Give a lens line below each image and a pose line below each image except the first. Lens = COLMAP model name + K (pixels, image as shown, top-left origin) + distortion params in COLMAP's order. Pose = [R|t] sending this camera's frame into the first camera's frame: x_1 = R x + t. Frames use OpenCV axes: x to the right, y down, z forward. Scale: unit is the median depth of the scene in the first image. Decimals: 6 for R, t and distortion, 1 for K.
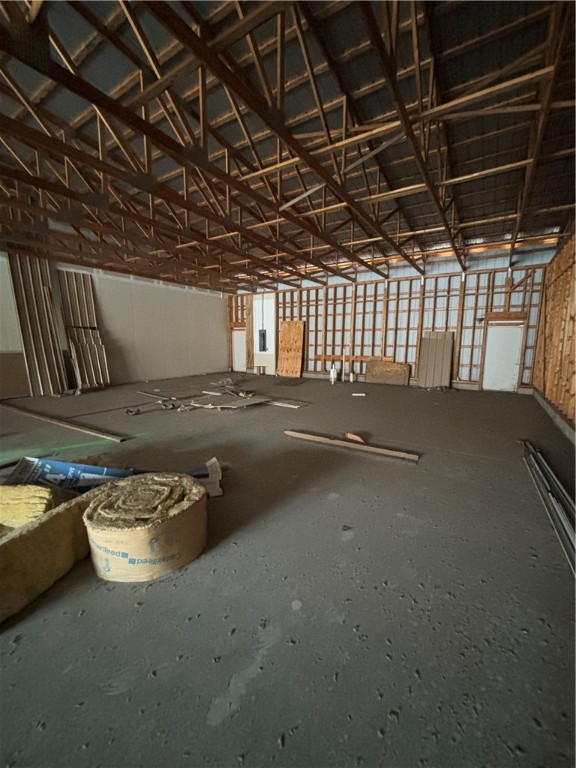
lens RADIAL K [[308.9, 0, 286.6], [0, 308.9, 387.8], [0, 0, 1]] dist [0.022662, -0.034237]
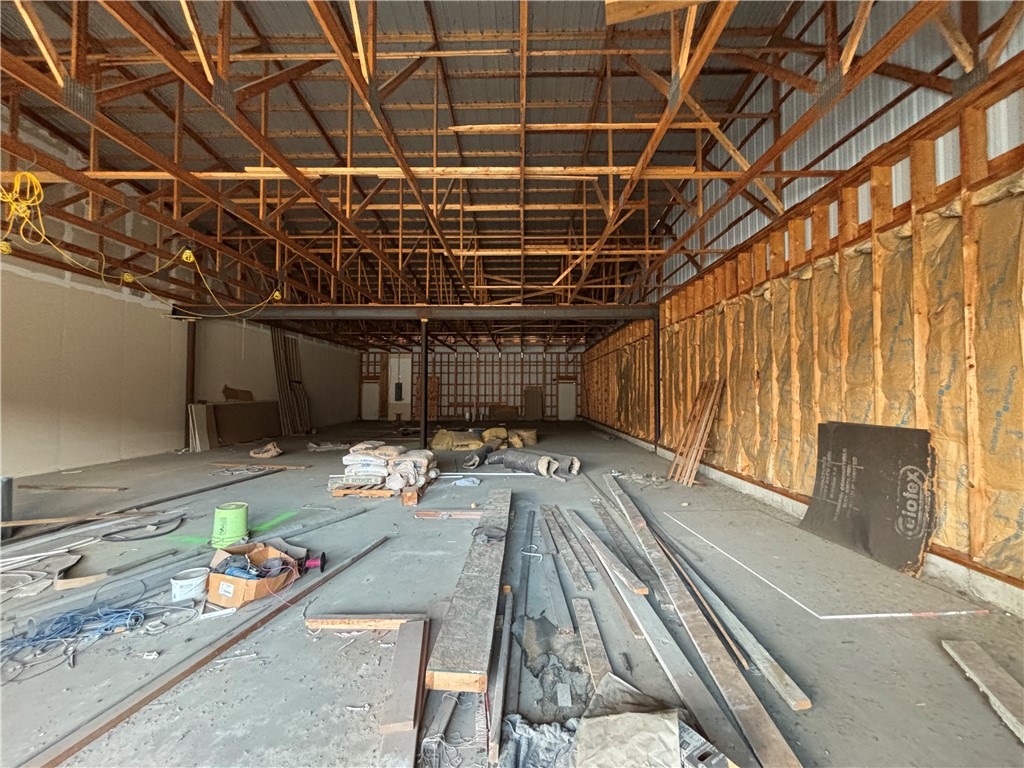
lens RADIAL K [[405.3, 0, 512.0], [0, 405.3, 384.0], [0, 0, 1]] dist [-0.034126, -0.000050]
pose [[0.853690, 0.008868, 0.520706, -0.669697], [0.080091, 0.985725, -0.148095, 0.106519], [-0.514586, 0.168131, 0.840793, -0.689268]]
